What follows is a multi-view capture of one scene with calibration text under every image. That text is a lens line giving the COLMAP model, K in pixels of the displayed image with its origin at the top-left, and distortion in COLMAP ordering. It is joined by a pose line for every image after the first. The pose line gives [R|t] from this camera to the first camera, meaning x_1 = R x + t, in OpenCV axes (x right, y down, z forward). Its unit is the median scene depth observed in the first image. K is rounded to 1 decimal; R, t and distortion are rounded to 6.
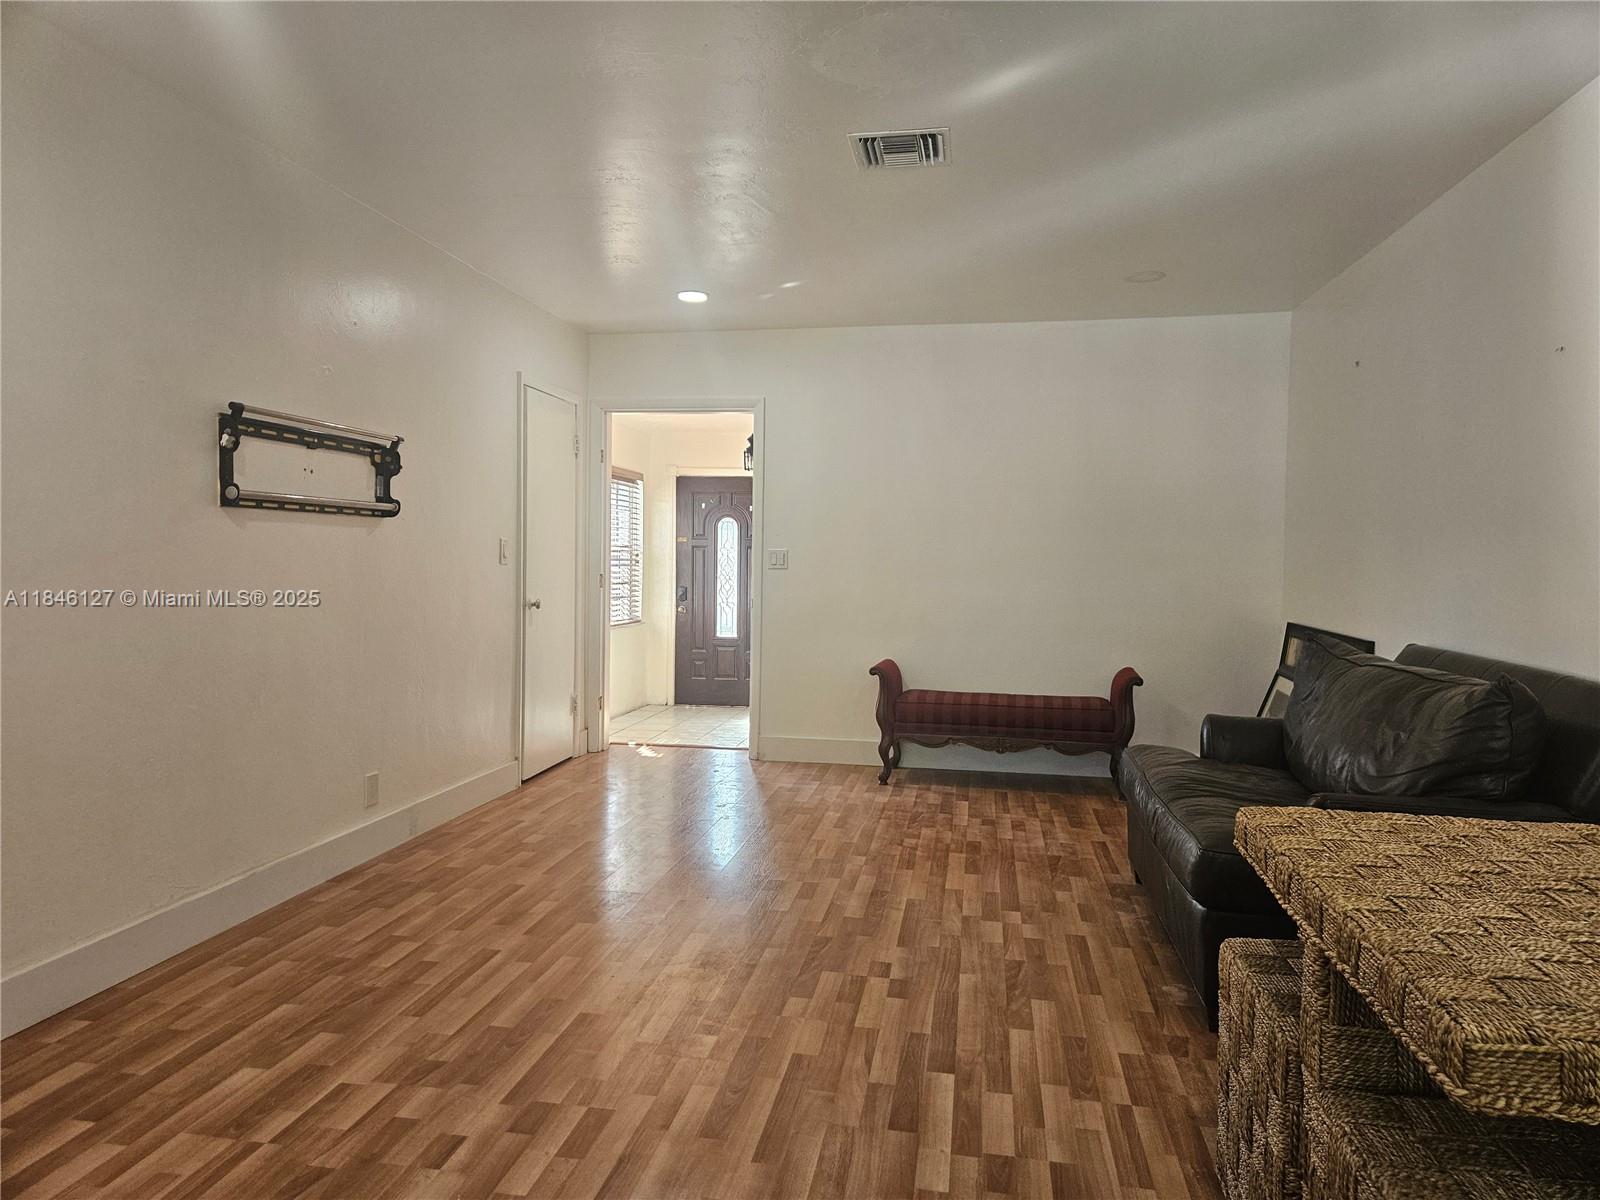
lens RADIAL K [[1071.5, 0, 794.6], [0, 1071.5, 603.5], [0, 0, 1]] dist [0.061917, -0.050260]
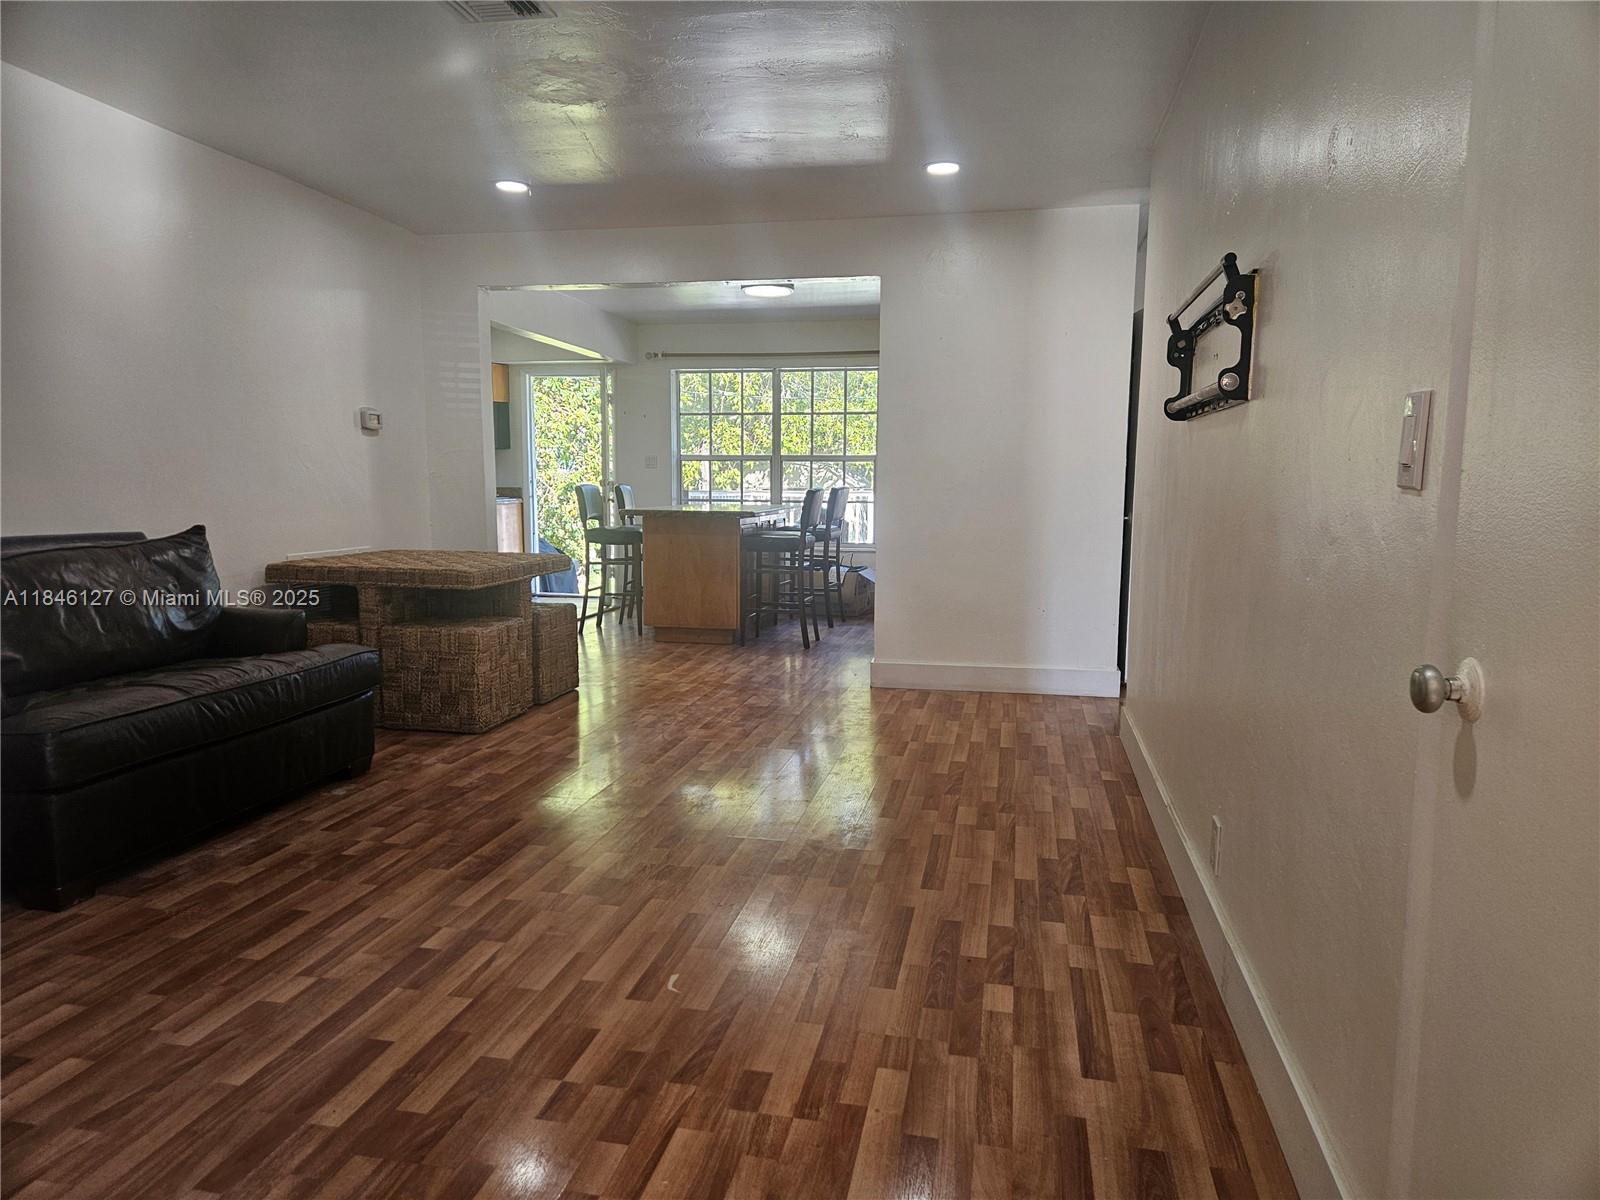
lens RADIAL K [[1071.5, 0, 798.9], [0, 1071.5, 599.3], [0, 0, 1]] dist [0.061917, -0.050260]
pose [[-0.999255, -0.028551, 0.025968, -0.169079], [-0.024099, 0.987145, 0.157998, -0.064934], [-0.030145, 0.157255, -0.987098, 1.675287]]
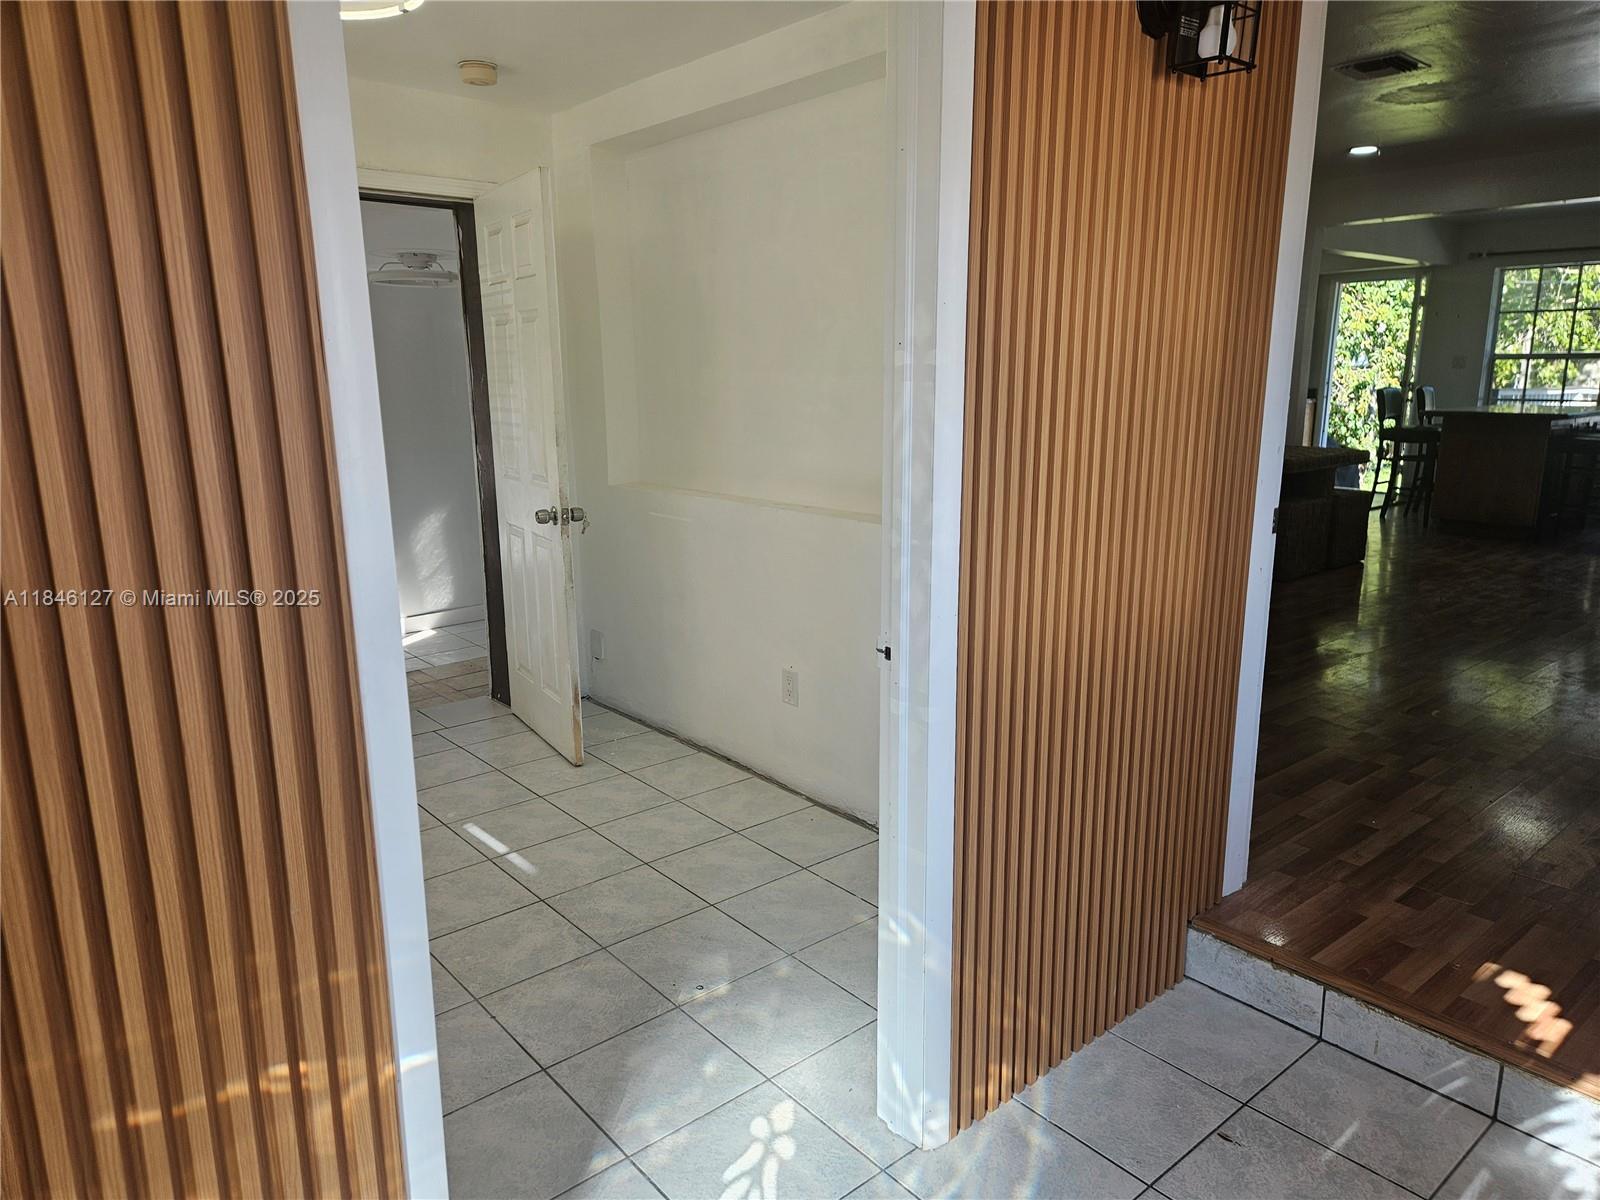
lens RADIAL K [[1071.5, 0, 794.0], [0, 1071.5, 607.1], [0, 0, 1]] dist [0.061917, -0.050260]
pose [[-0.765822, -0.154059, 0.624326, -0.241772], [0.018766, 0.965110, 0.261170, -0.117143], [-0.642779, 0.211726, -0.736211, 2.172796]]
